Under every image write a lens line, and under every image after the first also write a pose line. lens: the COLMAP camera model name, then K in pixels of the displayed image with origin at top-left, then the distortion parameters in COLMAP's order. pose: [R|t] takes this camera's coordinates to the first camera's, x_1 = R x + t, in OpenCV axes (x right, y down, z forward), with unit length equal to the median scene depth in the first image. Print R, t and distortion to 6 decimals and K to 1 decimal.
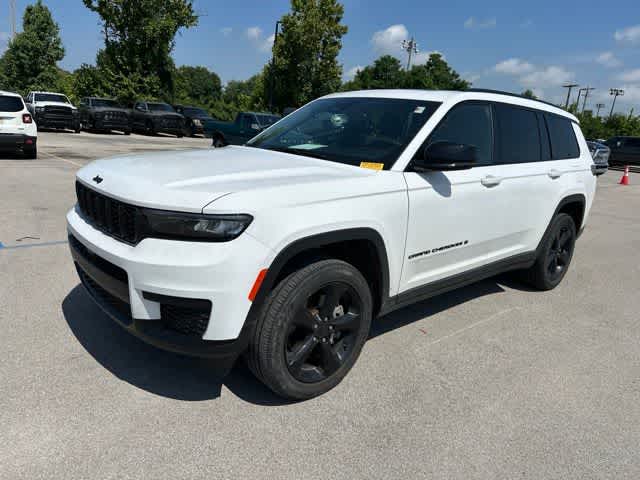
lens RADIAL K [[453.4, 0, 316.1], [0, 453.4, 241.1], [0, 0, 1]] dist [0.028742, -0.029538]
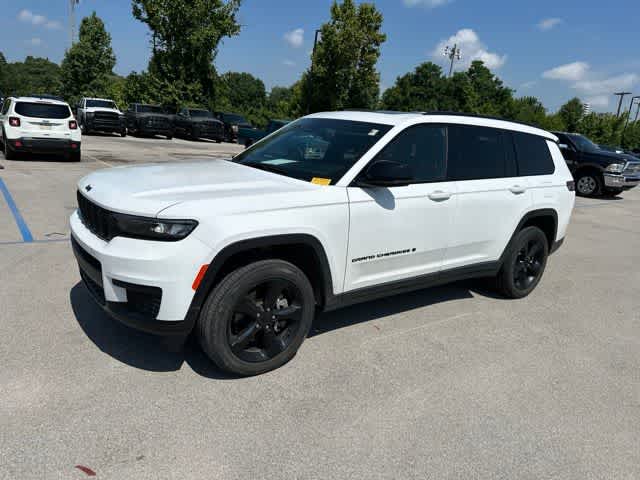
lens RADIAL K [[453.4, 0, 316.5], [0, 453.4, 241.9], [0, 0, 1]] dist [0.028742, -0.029538]
pose [[0.995749, 0.033155, -0.085935, 0.172541], [-0.033889, 0.999400, -0.007096, -0.000815], [0.085649, 0.009978, 0.996275, -0.124624]]
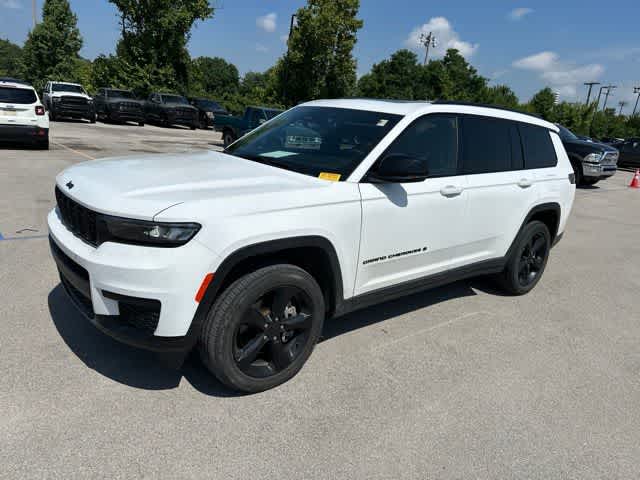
lens RADIAL K [[453.4, 0, 316.4], [0, 453.4, 241.1], [0, 0, 1]] dist [0.028742, -0.029538]
pose [[0.999159, 0.027526, -0.030376, 0.102102], [-0.027050, 0.999507, 0.015965, -0.023793], [0.030800, -0.015130, 0.999411, -0.052958]]
